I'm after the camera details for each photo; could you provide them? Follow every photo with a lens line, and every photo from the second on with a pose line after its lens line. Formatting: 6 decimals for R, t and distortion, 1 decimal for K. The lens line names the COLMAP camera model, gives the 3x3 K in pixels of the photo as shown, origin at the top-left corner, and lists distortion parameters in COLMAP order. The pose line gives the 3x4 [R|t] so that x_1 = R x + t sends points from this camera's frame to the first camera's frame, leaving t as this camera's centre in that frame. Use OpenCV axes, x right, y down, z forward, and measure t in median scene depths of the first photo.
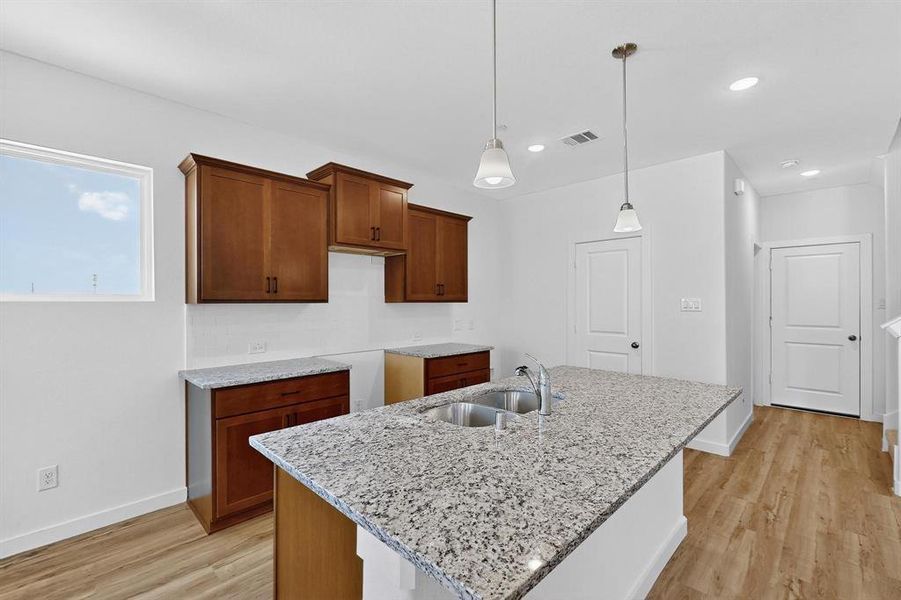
lens RADIAL K [[393.1, 0, 458.0], [0, 393.1, 313.7], [0, 0, 1]] dist [0.014645, 0.000291]
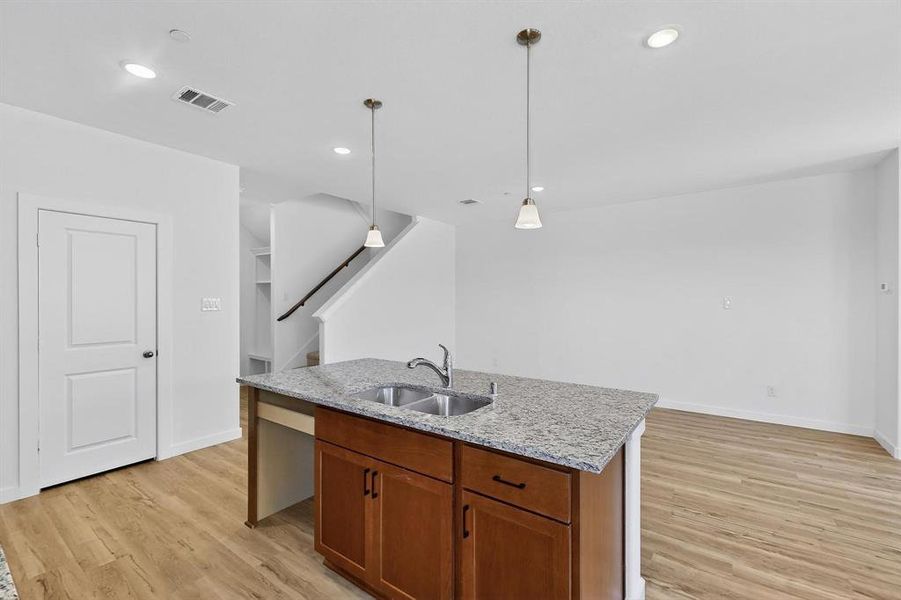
lens RADIAL K [[393.1, 0, 448.2], [0, 393.1, 306.4], [0, 0, 1]] dist [0.014645, 0.000291]
pose [[-0.148760, -0.007899, 0.988842, -1.232699], [0.027005, 0.999563, 0.012047, -0.035494], [-0.988505, 0.028496, -0.148481, 1.358937]]
